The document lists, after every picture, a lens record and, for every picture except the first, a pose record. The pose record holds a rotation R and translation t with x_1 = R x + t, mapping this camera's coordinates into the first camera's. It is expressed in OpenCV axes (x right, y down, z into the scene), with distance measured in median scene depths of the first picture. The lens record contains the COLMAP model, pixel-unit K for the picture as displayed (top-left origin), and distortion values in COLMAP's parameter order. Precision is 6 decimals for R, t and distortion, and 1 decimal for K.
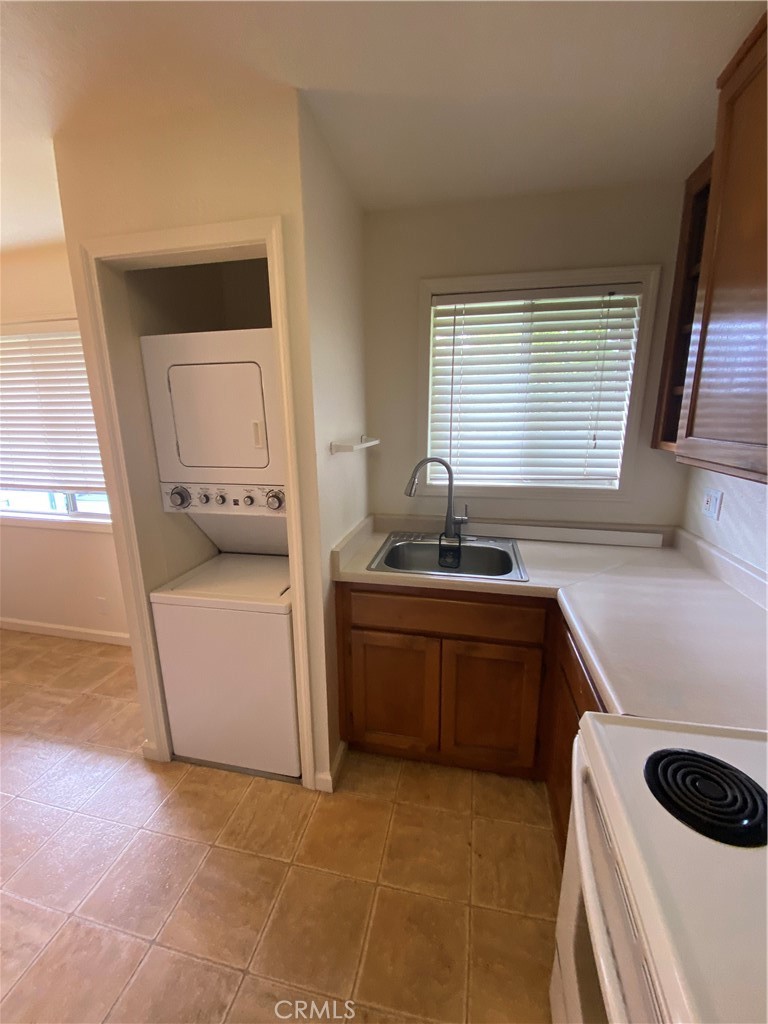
lens RADIAL K [[416.1, 0, 384.0], [0, 416.1, 512.0], [0, 0, 1]] dist [0.013371, -0.016570]
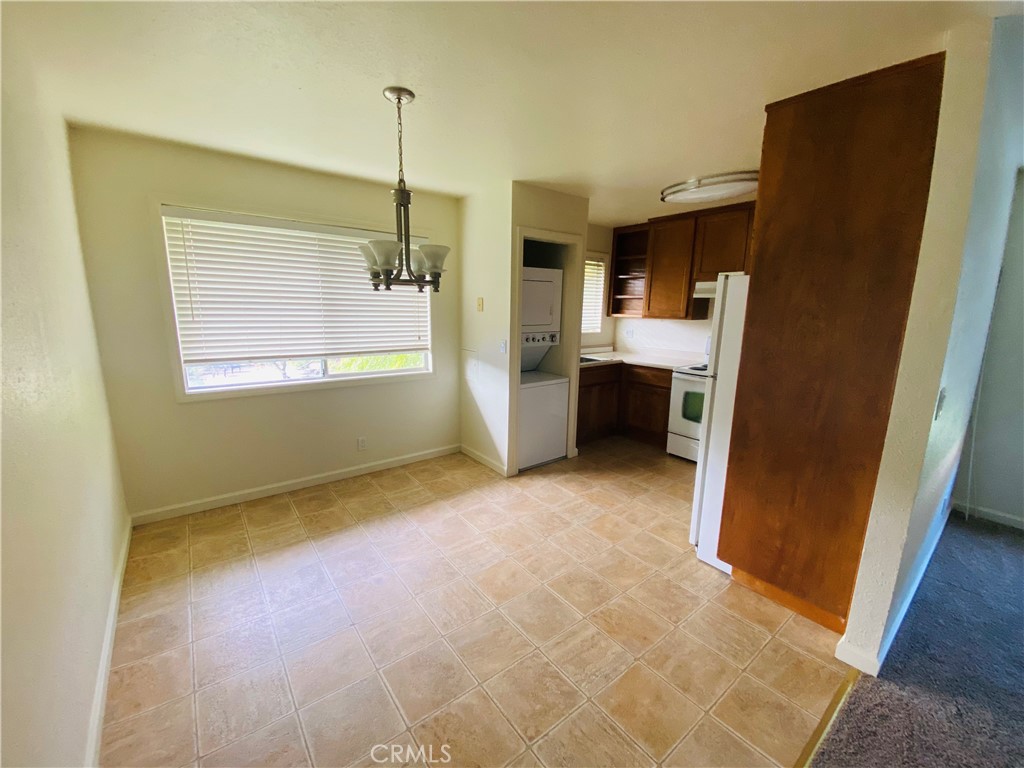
lens RADIAL K [[416.1, 0, 505.6], [0, 416.1, 385.1], [0, 0, 1]] dist [0.013371, -0.016570]
pose [[0.645691, -0.128803, 0.752658, -2.195654], [0.153453, 0.987450, 0.037338, 0.104528], [-0.748021, 0.091389, 0.657353, -0.332748]]
